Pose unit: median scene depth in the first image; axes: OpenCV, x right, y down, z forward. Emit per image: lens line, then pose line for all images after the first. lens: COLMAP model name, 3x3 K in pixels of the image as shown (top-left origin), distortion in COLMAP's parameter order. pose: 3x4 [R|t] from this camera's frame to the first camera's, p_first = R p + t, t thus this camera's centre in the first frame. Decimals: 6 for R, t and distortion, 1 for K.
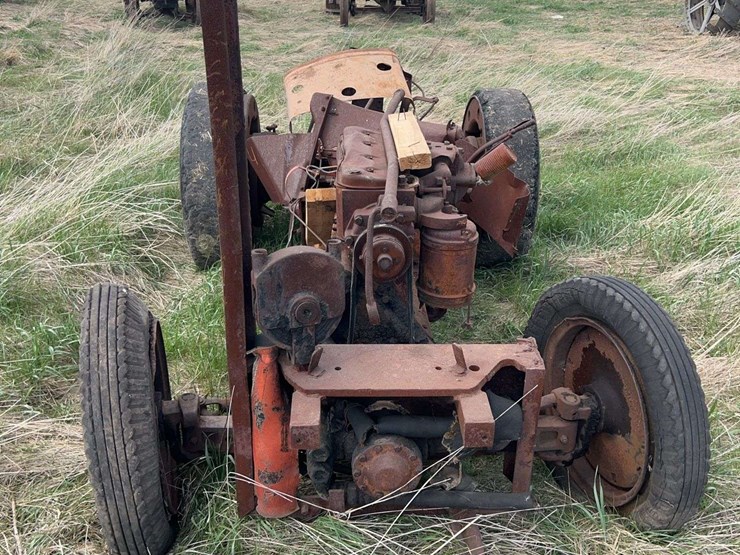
lens RADIAL K [[700.2, 0, 384.6], [0, 700.2, 275.8], [0, 0, 1]] dist [0.124922, -0.277712]
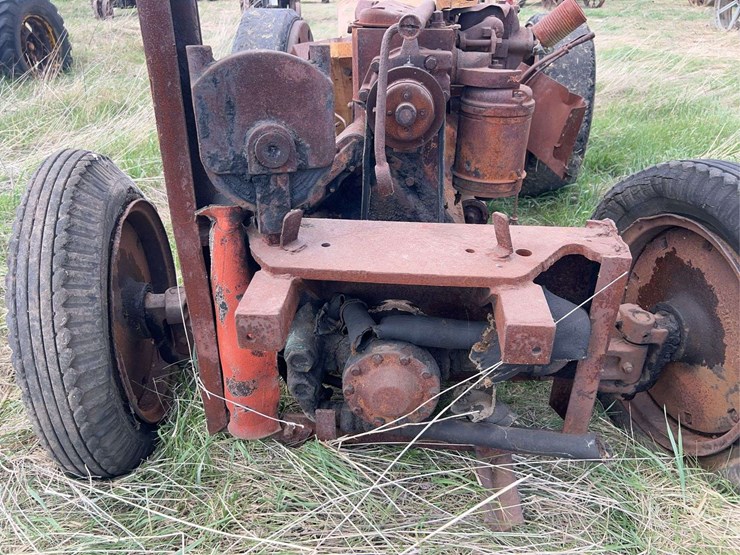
lens RADIAL K [[560.9, 0, 373.8], [0, 560.9, 276.5], [0, 0, 1]] dist [0.062882, -0.079727]
pose [[0.992839, 0.047550, -0.109588, 0.042195], [-0.039409, 0.996382, 0.075296, 0.112912], [0.112772, -0.070438, 0.991121, 0.418951]]
